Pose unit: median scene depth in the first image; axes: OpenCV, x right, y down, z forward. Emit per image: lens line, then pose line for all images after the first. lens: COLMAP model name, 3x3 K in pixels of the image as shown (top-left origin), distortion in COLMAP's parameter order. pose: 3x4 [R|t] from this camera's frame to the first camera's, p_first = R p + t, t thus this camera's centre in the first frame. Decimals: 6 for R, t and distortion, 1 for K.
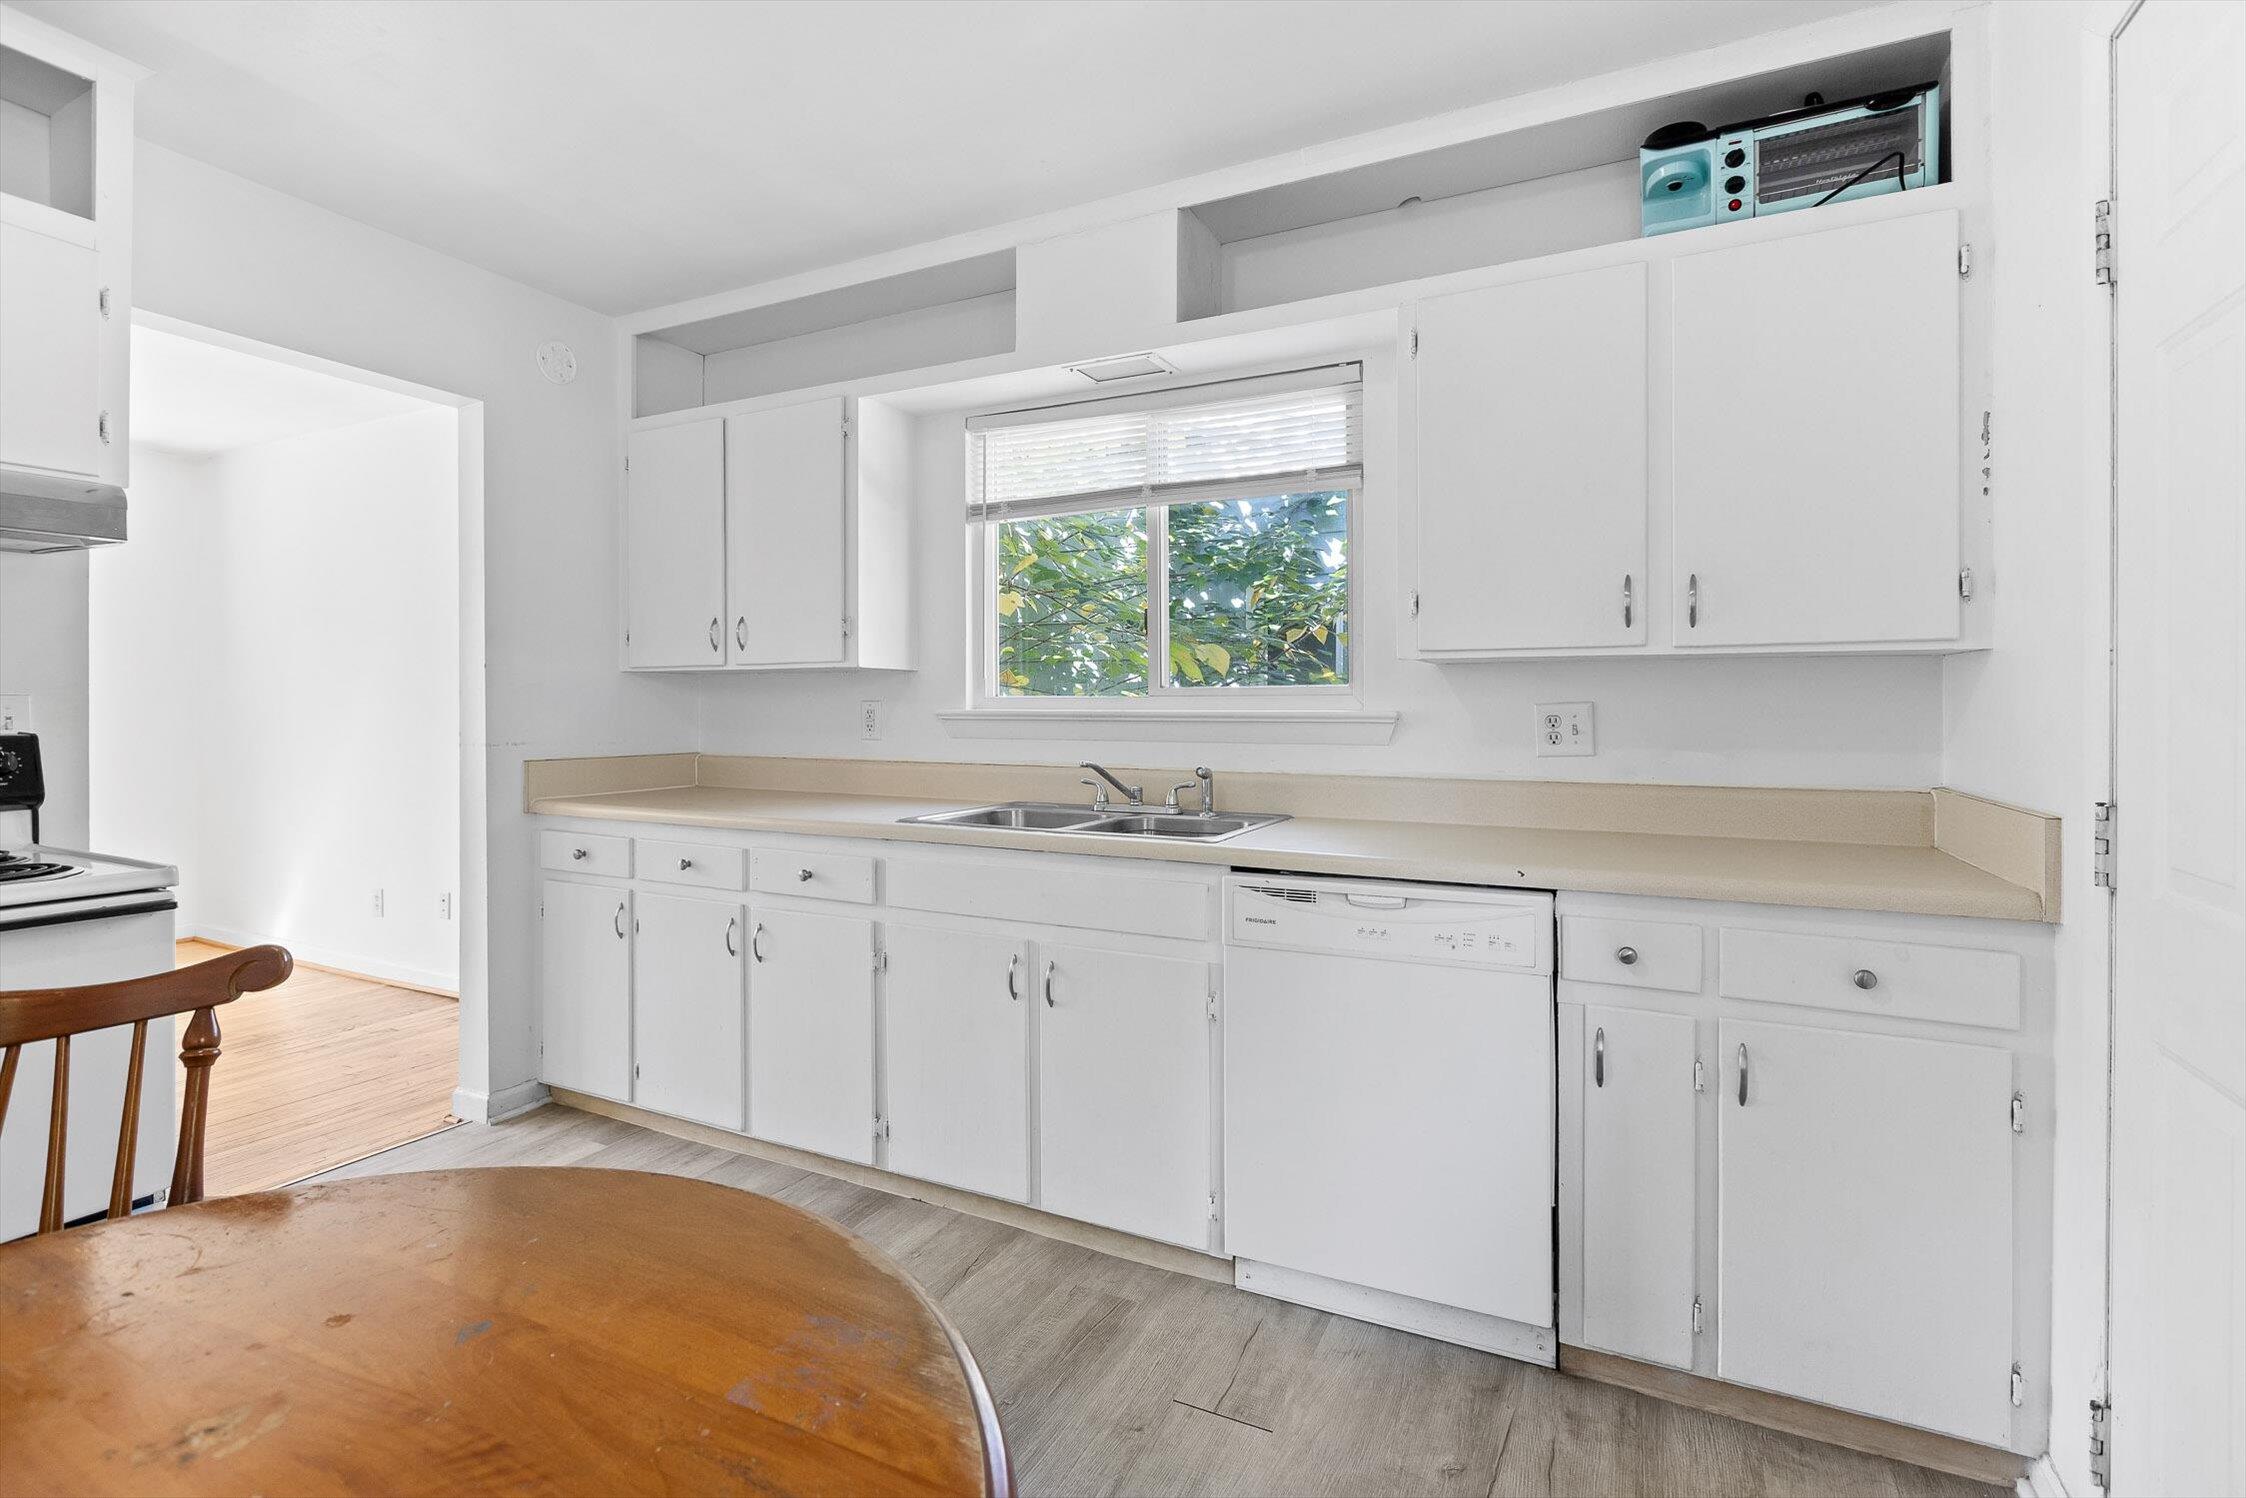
lens RADIAL K [[1038.0, 0, 1119.4], [0, 1038.0, 709.6], [0, 0, 1]] dist [-0.003519, -0.000041]
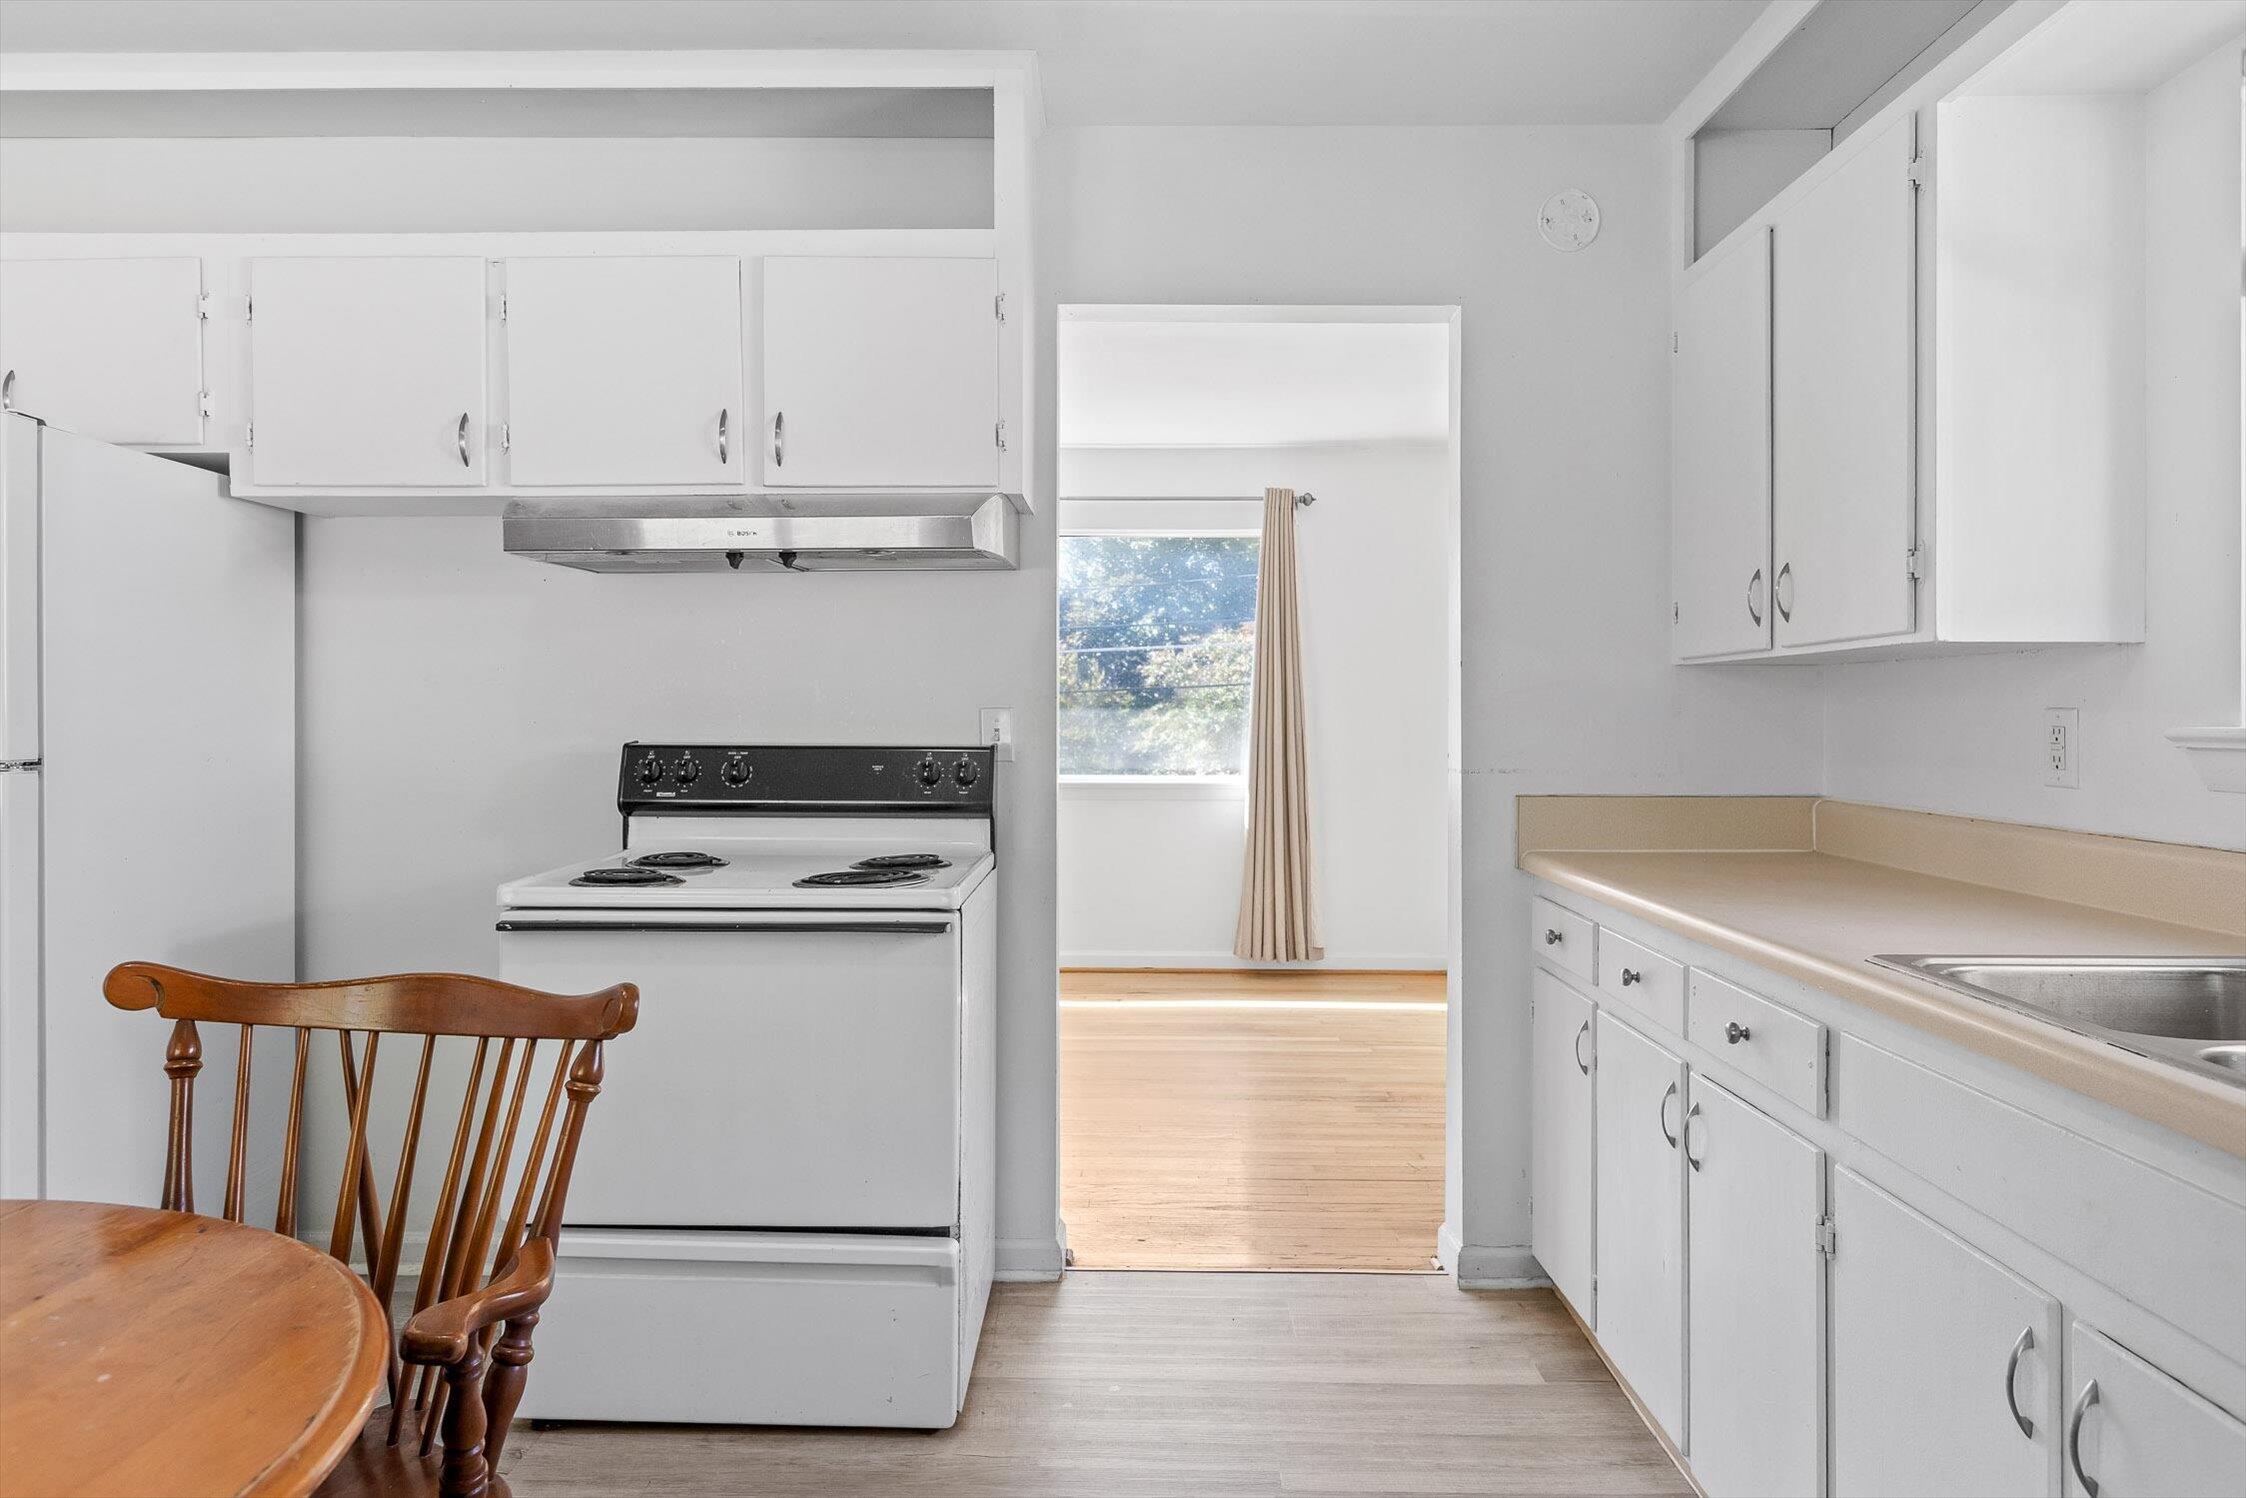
lens RADIAL K [[1426.6, 0, 1121.6], [0, 1426.6, 726.8], [0, 0, 1]] dist [0.003609, -0.000187]
pose [[0.436192, 0.006230, -0.899832, 0.240666], [-0.003591, 0.999980, 0.005182, -0.002277], [0.899847, 0.000971, 0.436205, 0.416401]]
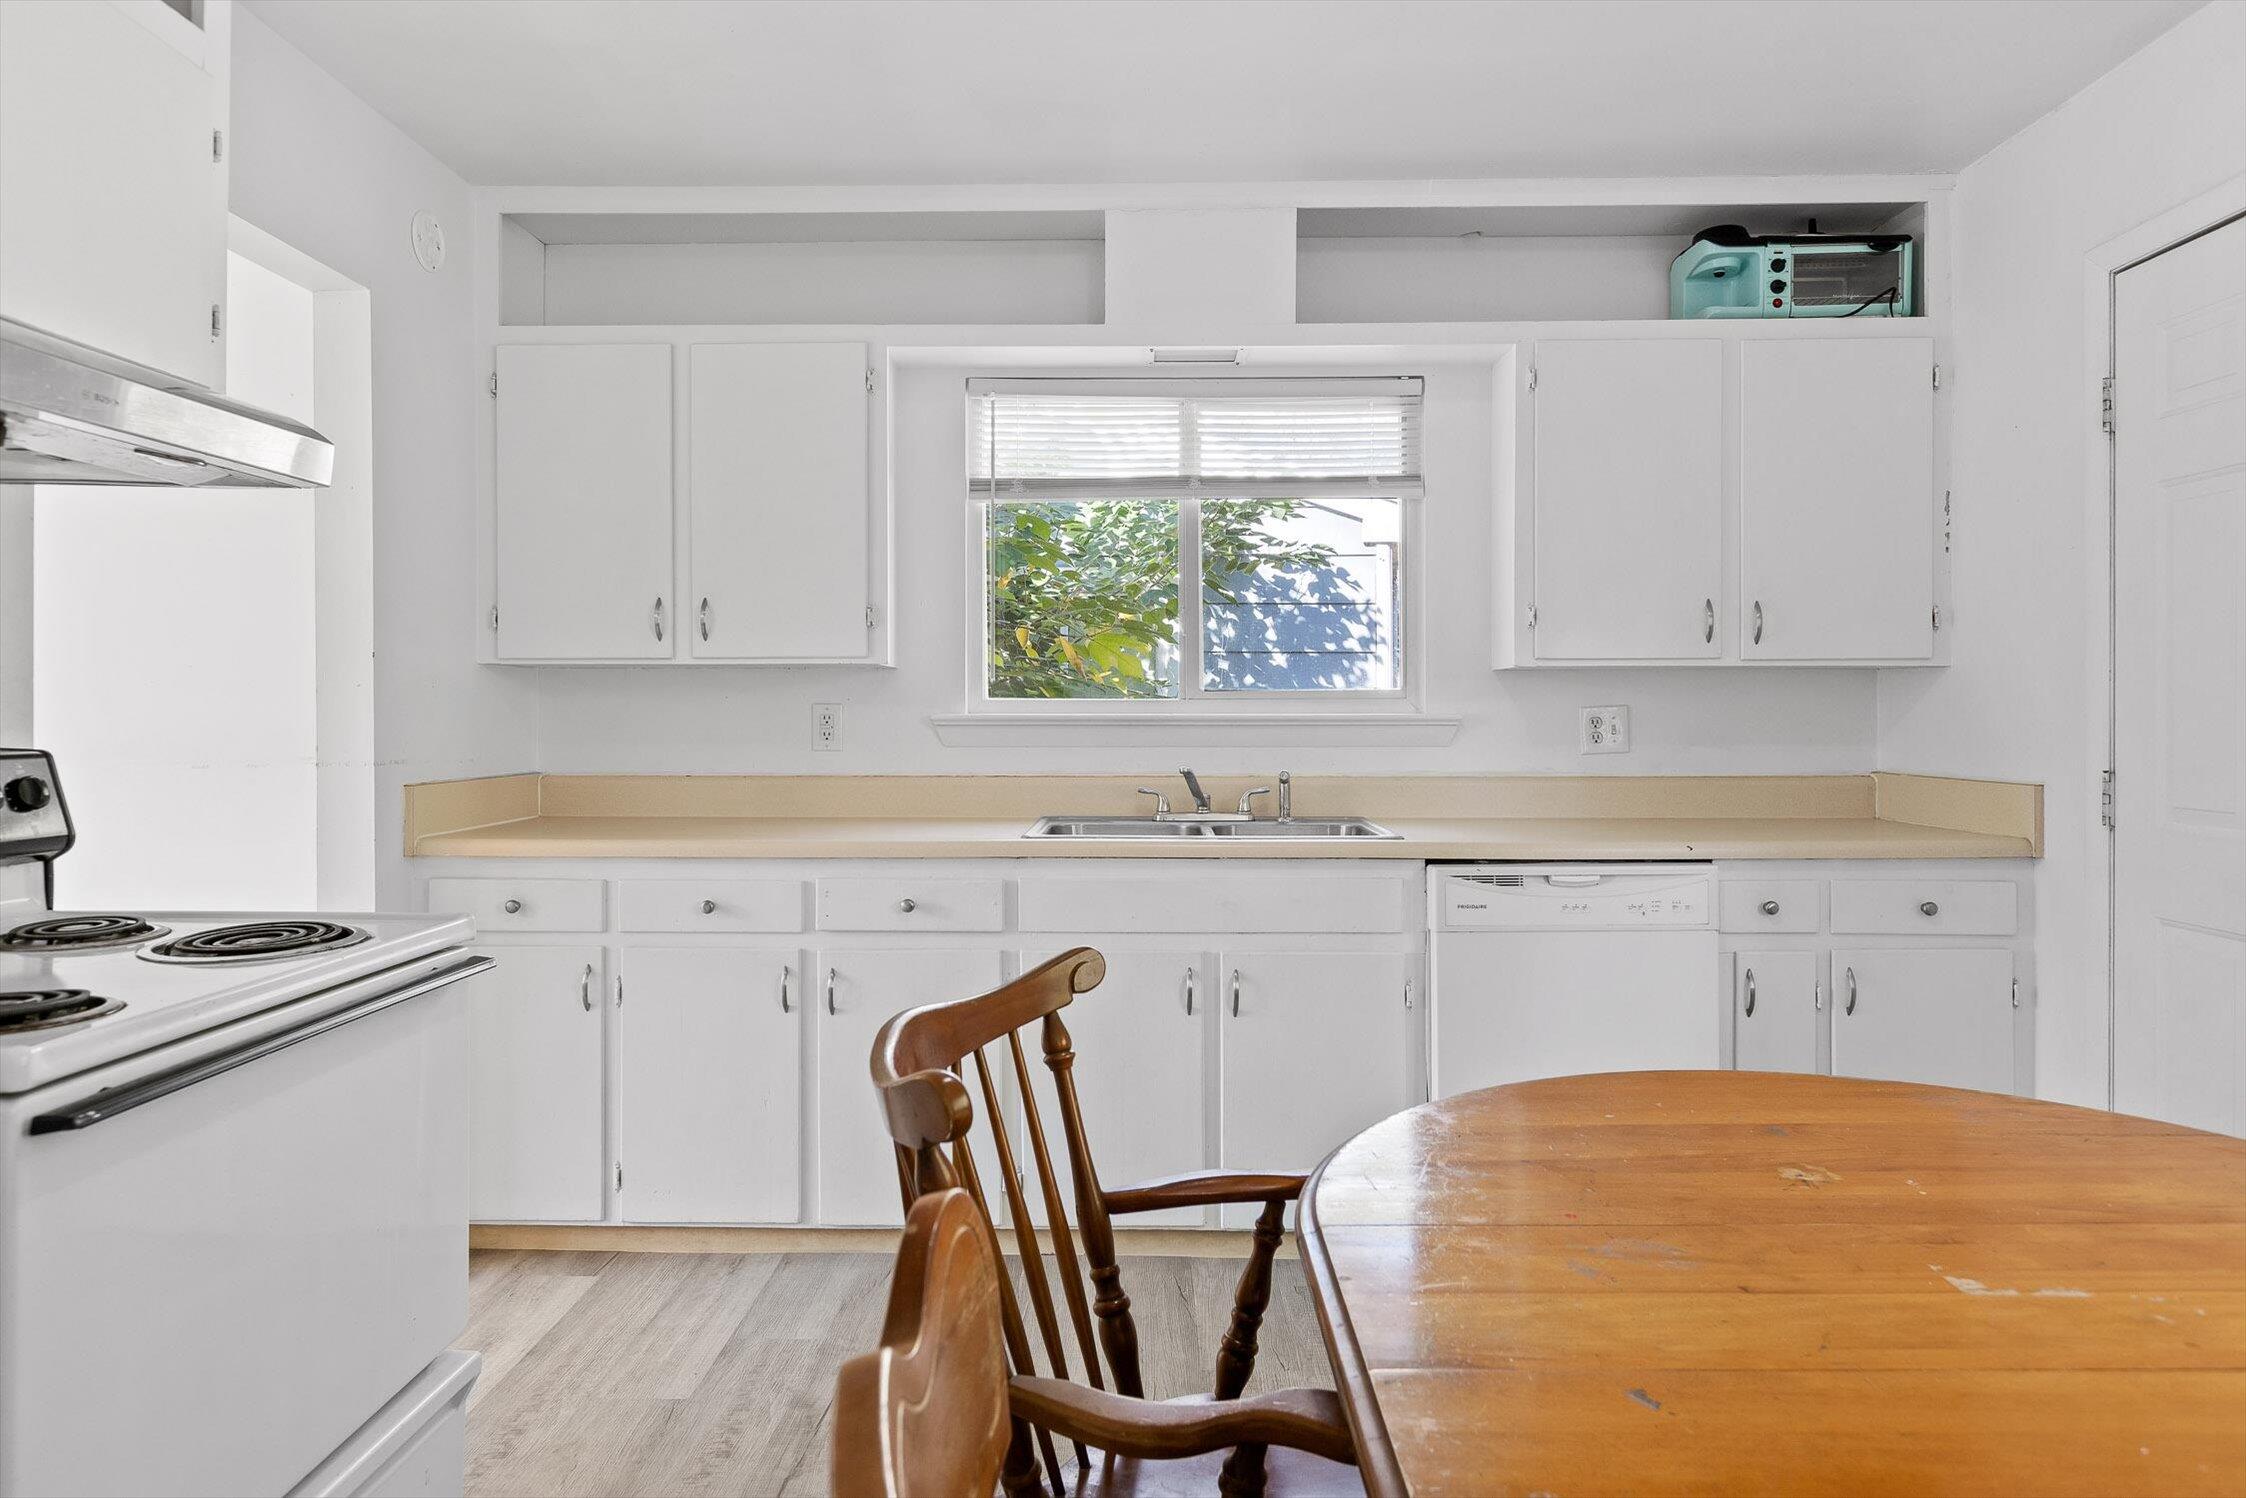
lens RADIAL K [[1350.0, 0, 1125.4], [0, 1350.0, 715.4], [0, 0, 1]] dist [0.003675, -0.000545]
pose [[0.901964, -0.002877, 0.431802, -0.670116], [0.003053, 0.999995, 0.000285, 0.001650], [-0.431800, 0.001062, 0.901969, -0.098115]]
